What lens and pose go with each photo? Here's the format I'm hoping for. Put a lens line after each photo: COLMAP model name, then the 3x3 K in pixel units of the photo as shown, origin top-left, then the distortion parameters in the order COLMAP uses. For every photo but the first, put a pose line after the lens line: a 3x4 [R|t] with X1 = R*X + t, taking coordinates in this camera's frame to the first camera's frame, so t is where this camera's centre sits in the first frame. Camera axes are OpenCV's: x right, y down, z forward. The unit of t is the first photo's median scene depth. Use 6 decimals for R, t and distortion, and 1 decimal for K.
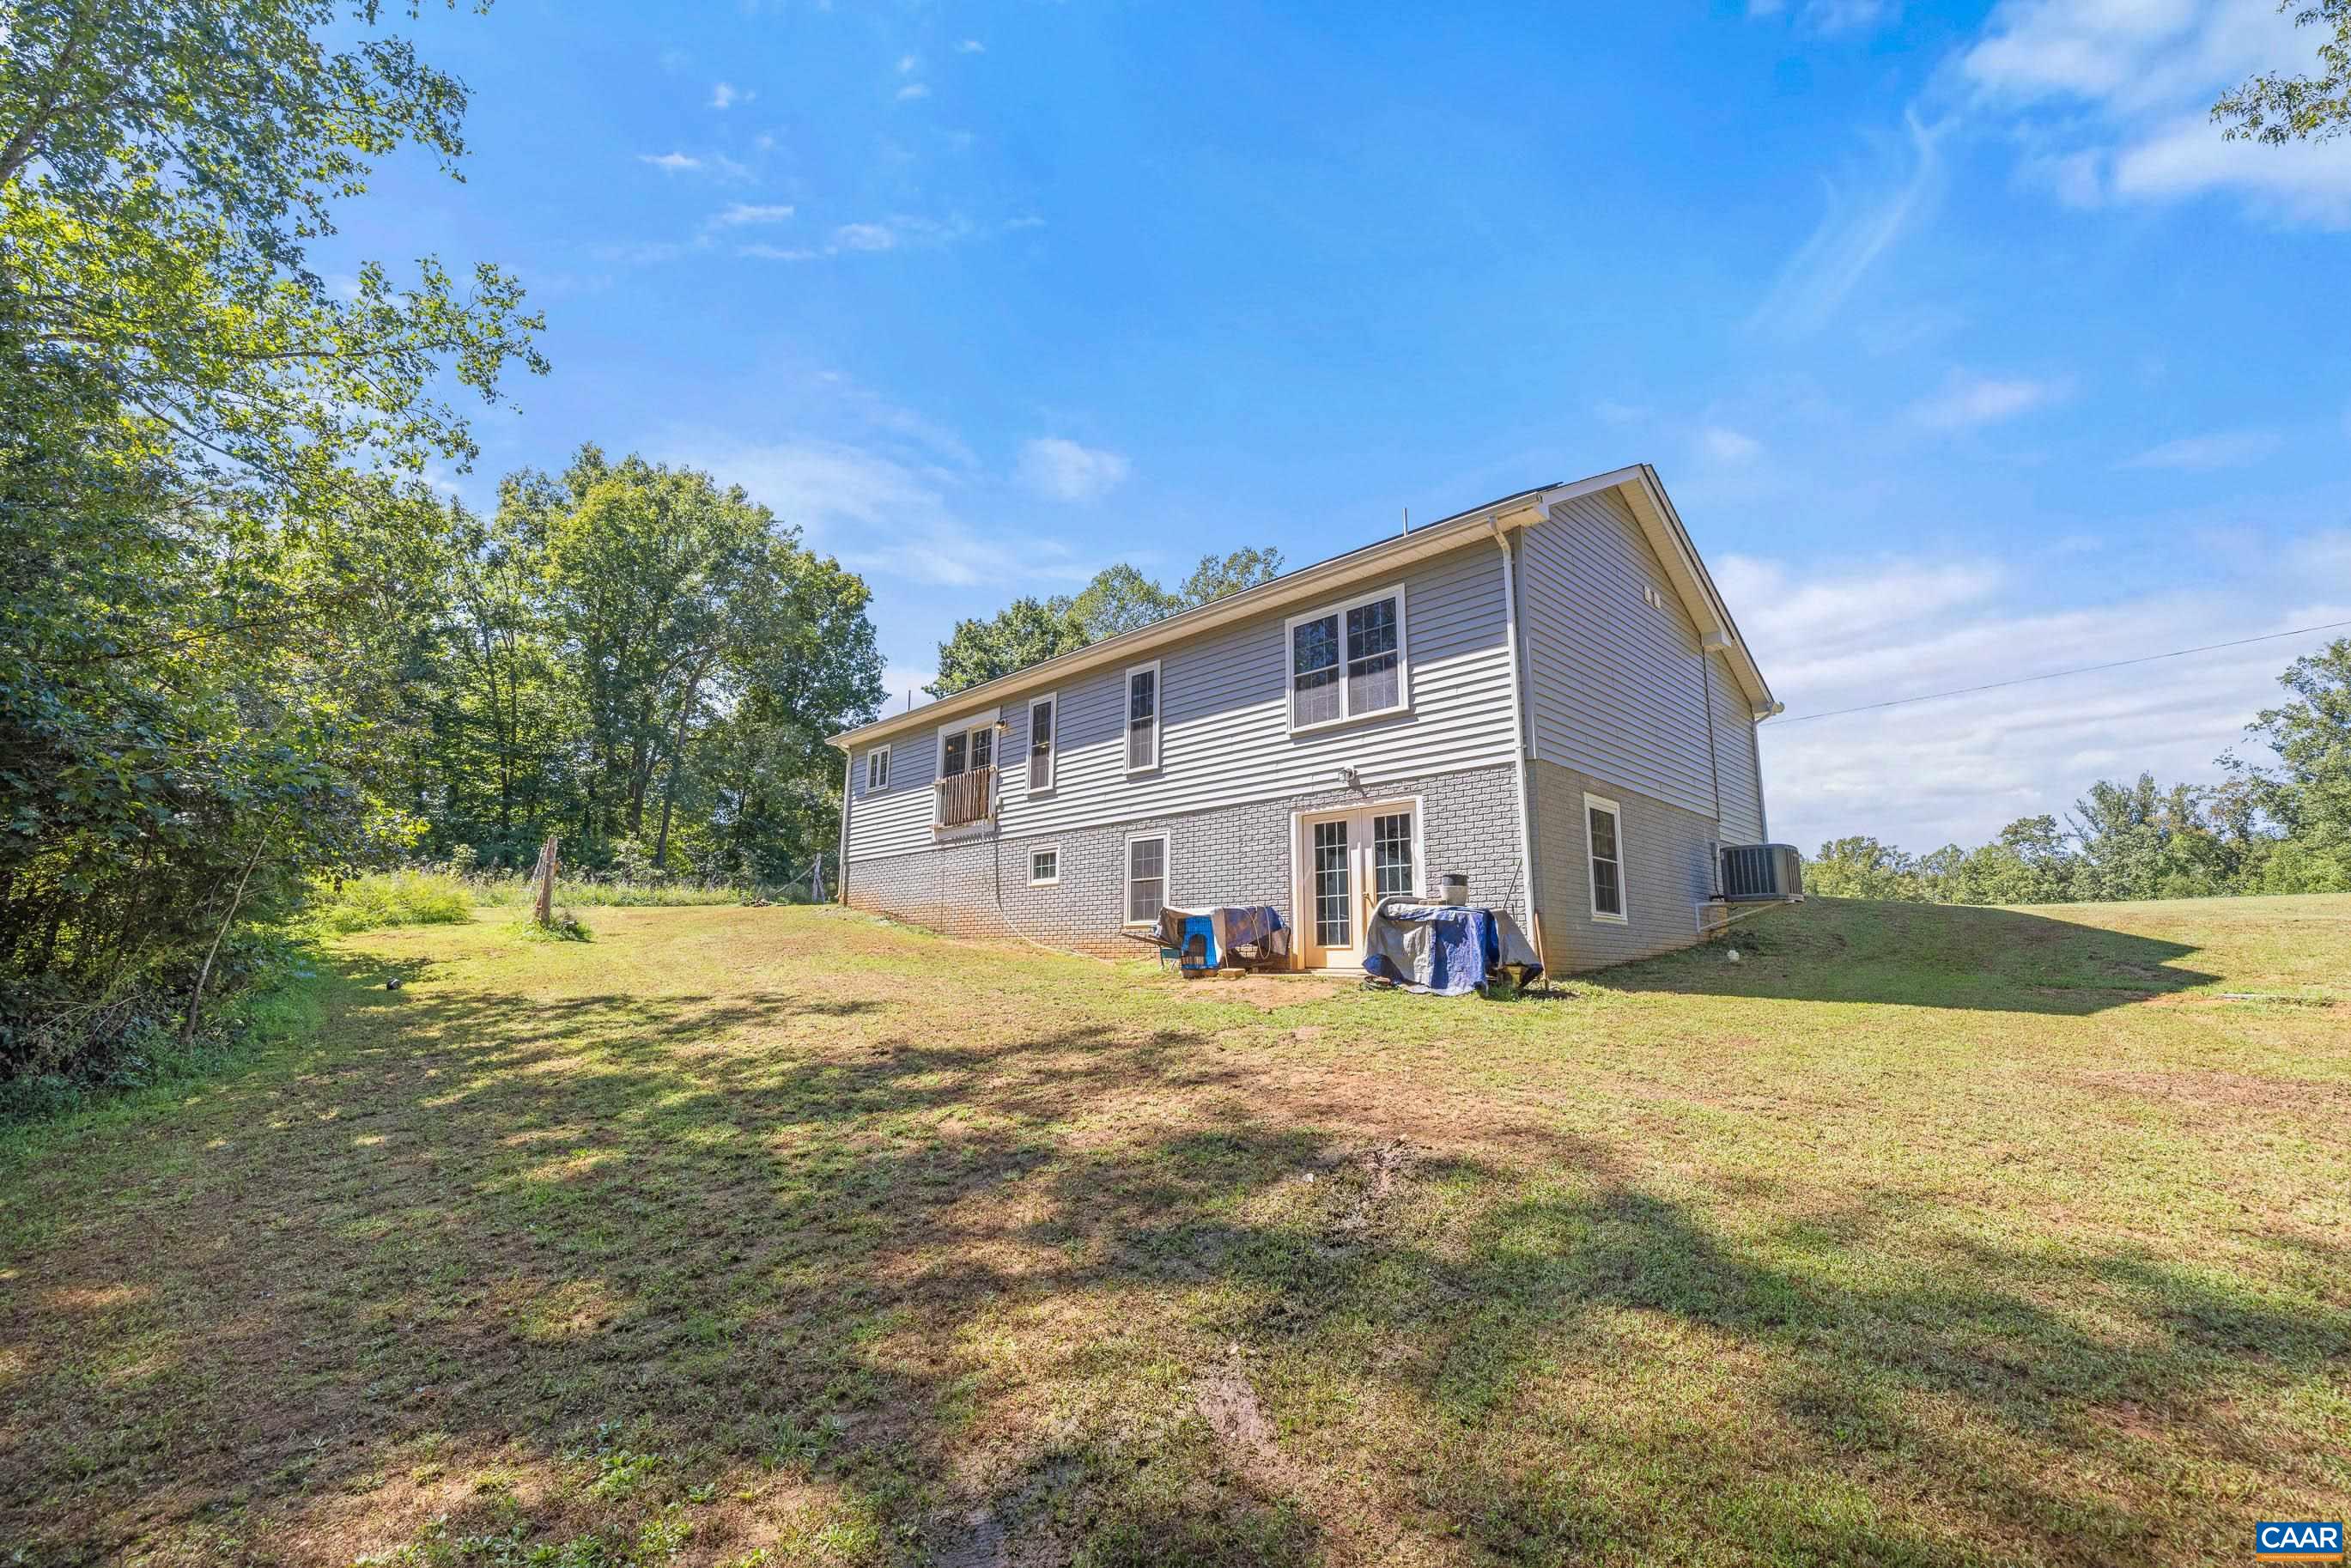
lens RADIAL K [[991.7, 0, 1177.3], [0, 991.7, 816.5], [0, 0, 1]] dist [0.003984, 0.000242]
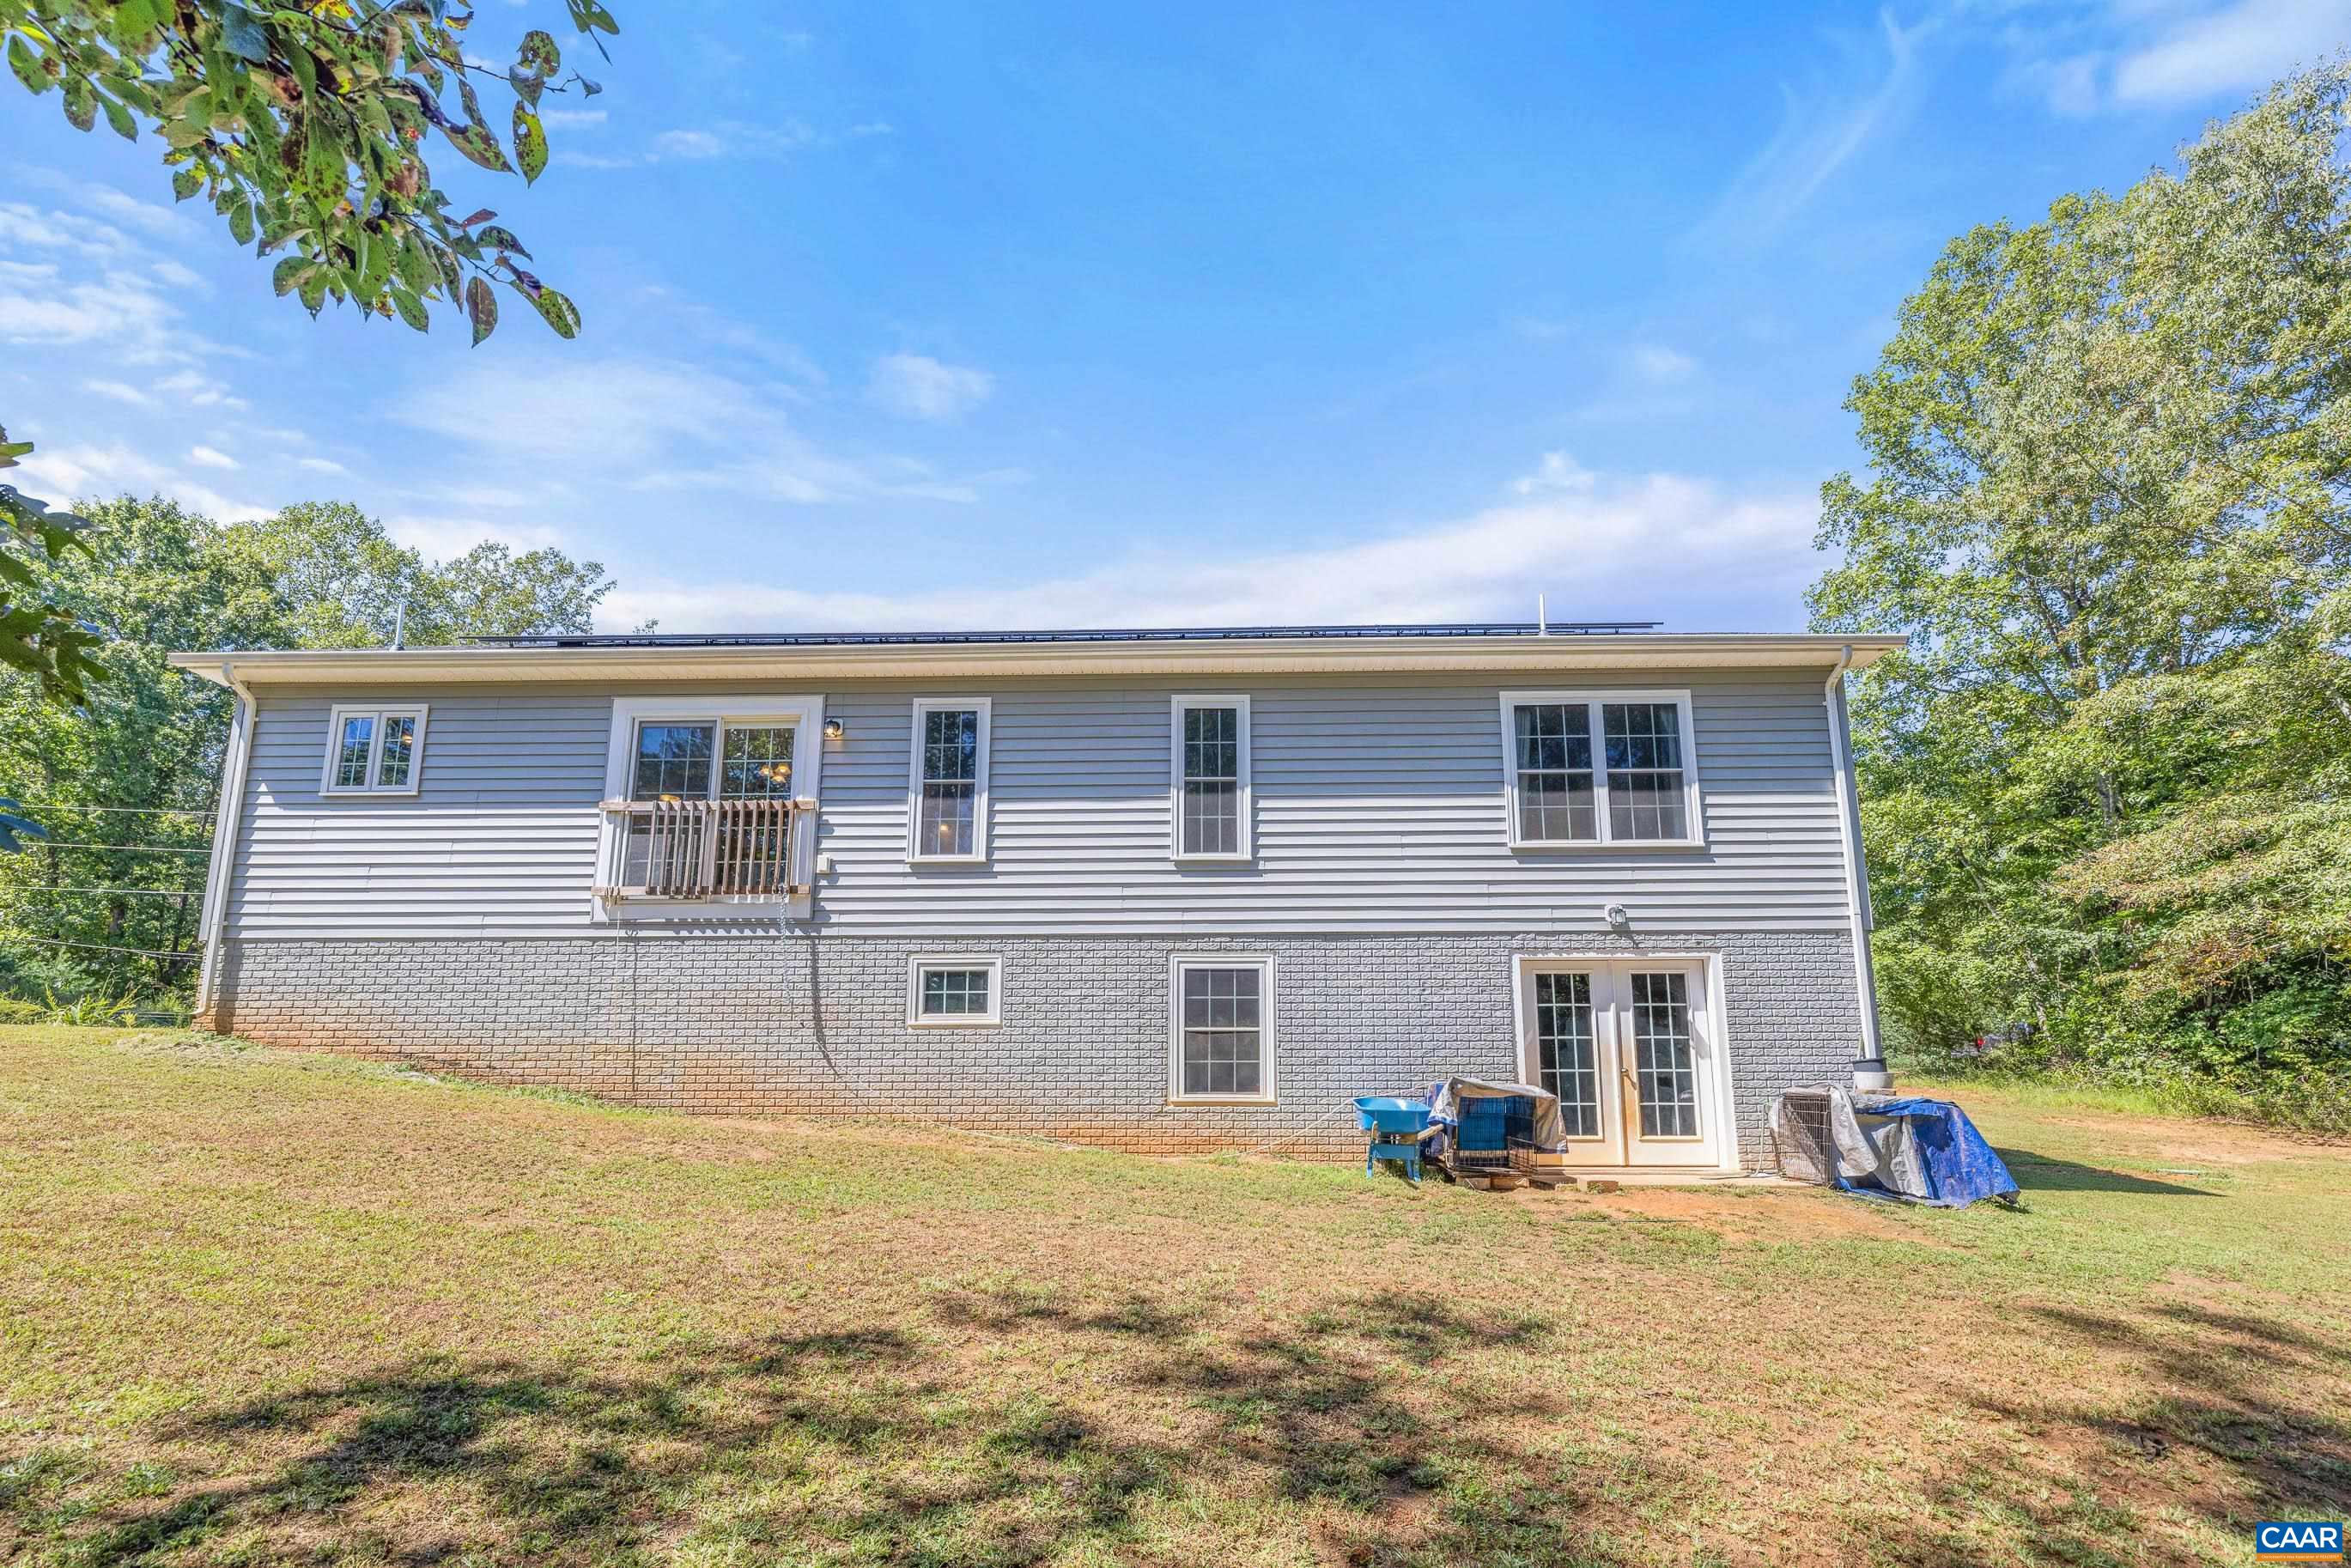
lens RADIAL K [[1050.5, 0, 1176.7], [0, 1050.5, 1041.9], [0, 0, 1]] dist [0.001363, 0.000102]
pose [[0.713462, 0.073837, 0.696793, -0.533093], [-0.098840, 0.995094, -0.004243, 0.078676], [-0.693688, -0.065844, 0.717260, 0.542423]]
